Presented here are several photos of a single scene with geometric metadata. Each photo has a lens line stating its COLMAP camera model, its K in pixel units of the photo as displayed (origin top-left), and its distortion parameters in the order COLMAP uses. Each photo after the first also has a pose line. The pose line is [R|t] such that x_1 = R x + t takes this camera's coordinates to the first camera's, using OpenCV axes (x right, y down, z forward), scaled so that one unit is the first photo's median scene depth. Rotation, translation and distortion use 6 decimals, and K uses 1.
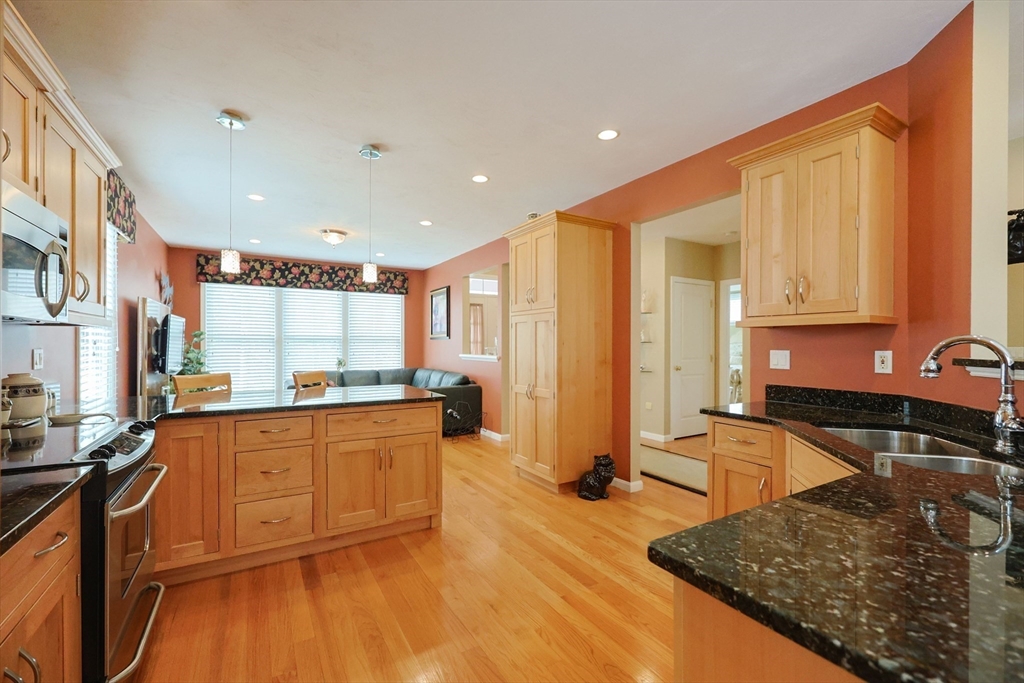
lens RADIAL K [[439.5, 0, 518.2], [0, 439.5, 342.6], [0, 0, 1]] dist [-0.002512, -0.000244]
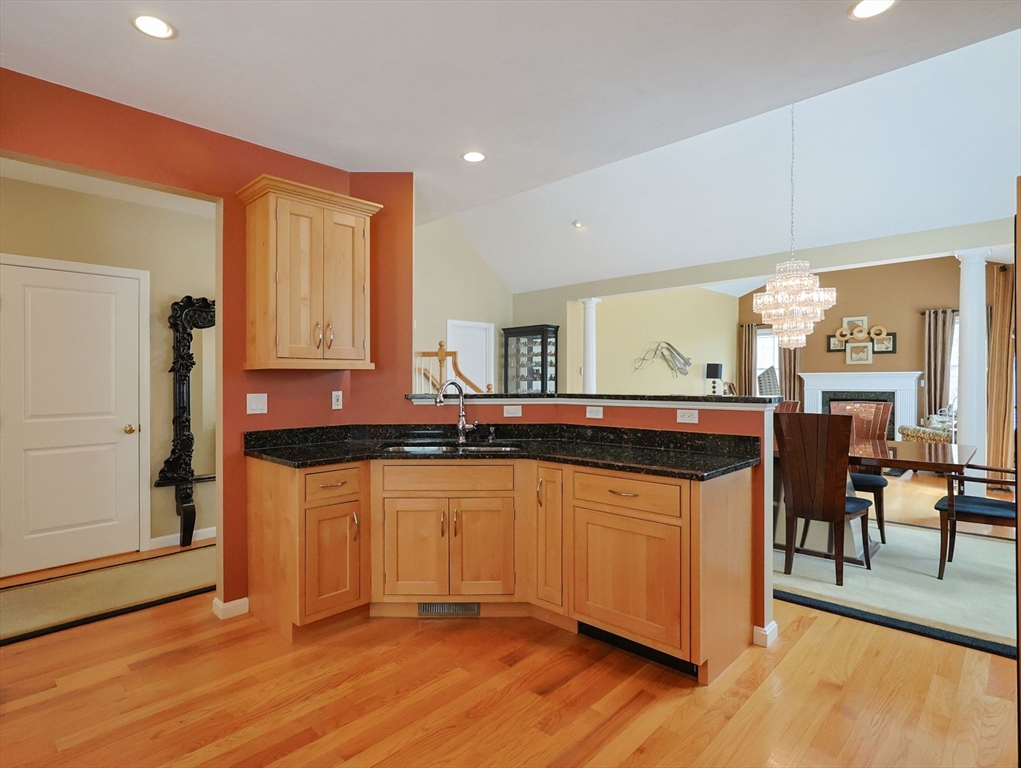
lens RADIAL K [[533.7, 0, 467.4], [0, 533.7, 384.5], [0, 0, 1]] dist [0.000126, -0.001669]
pose [[-0.220690, -0.010480, 0.975288, -0.236665], [0.003065, 0.999930, 0.011439, -0.005267], [-0.975339, 0.005514, -0.220643, 0.314010]]
